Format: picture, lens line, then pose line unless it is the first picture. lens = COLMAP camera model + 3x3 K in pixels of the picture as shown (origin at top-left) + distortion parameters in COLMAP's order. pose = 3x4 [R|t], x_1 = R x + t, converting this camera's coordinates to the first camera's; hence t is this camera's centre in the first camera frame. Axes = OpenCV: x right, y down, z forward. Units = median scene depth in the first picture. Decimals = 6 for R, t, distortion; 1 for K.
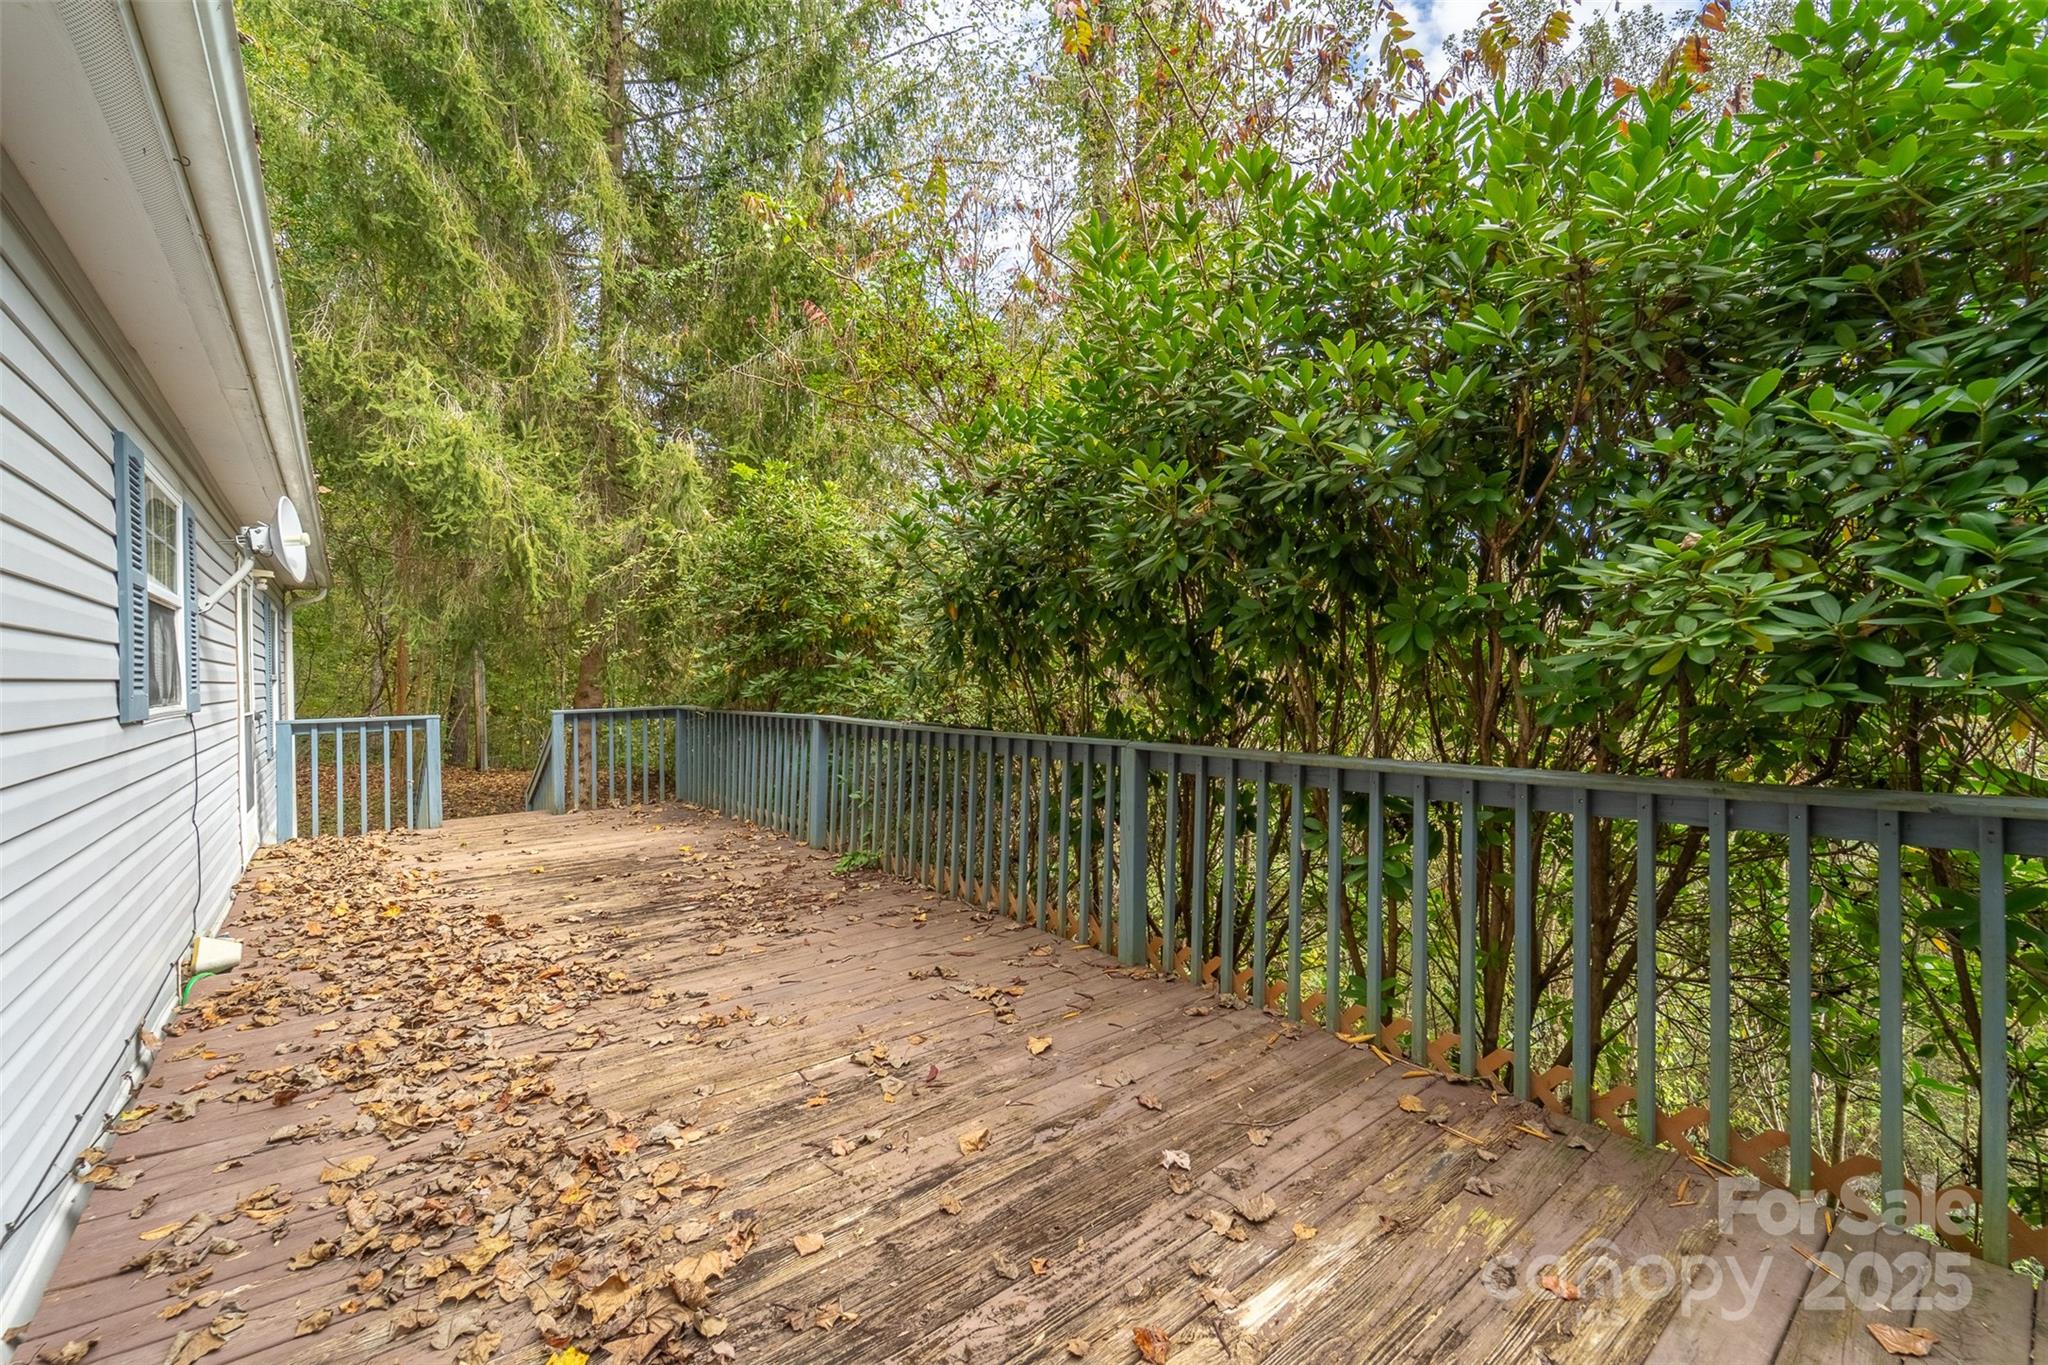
lens RADIAL K [[834.1, 0, 1030.2], [0, 834.1, 675.9], [0, 0, 1]] dist [-0.000309, -0.004584]
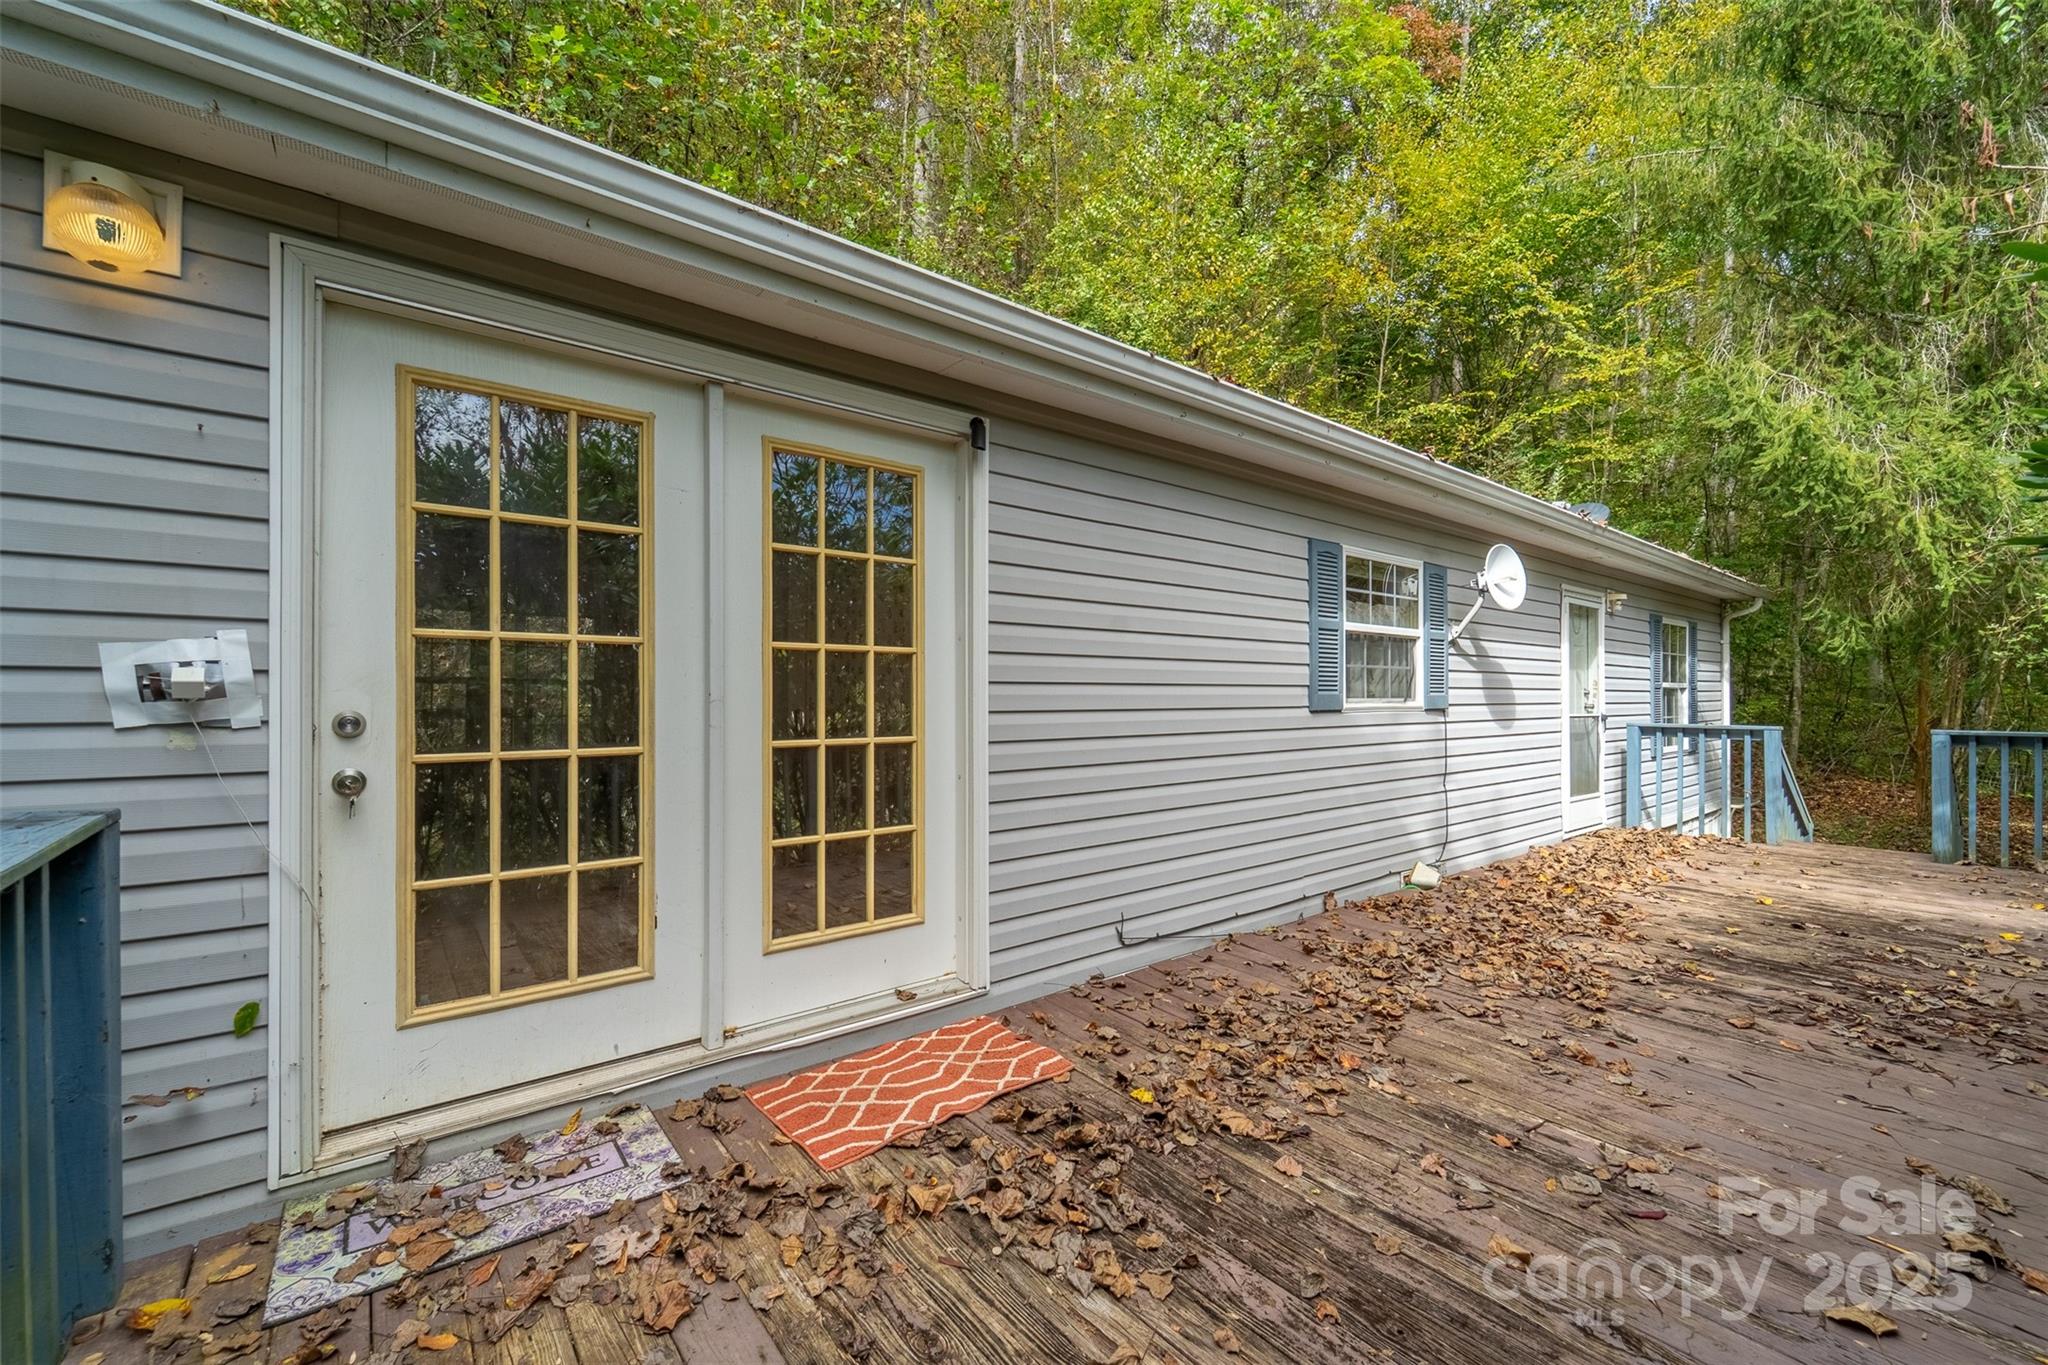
lens RADIAL K [[834.1, 0, 1030.2], [0, 834.1, 675.9], [0, 0, 1]] dist [-0.000309, -0.004584]
pose [[-0.005763, -0.002354, -0.999981, 0.495036], [-0.008580, 0.999961, -0.002304, 0.000002], [0.999947, 0.008566, -0.005783, 0.350297]]
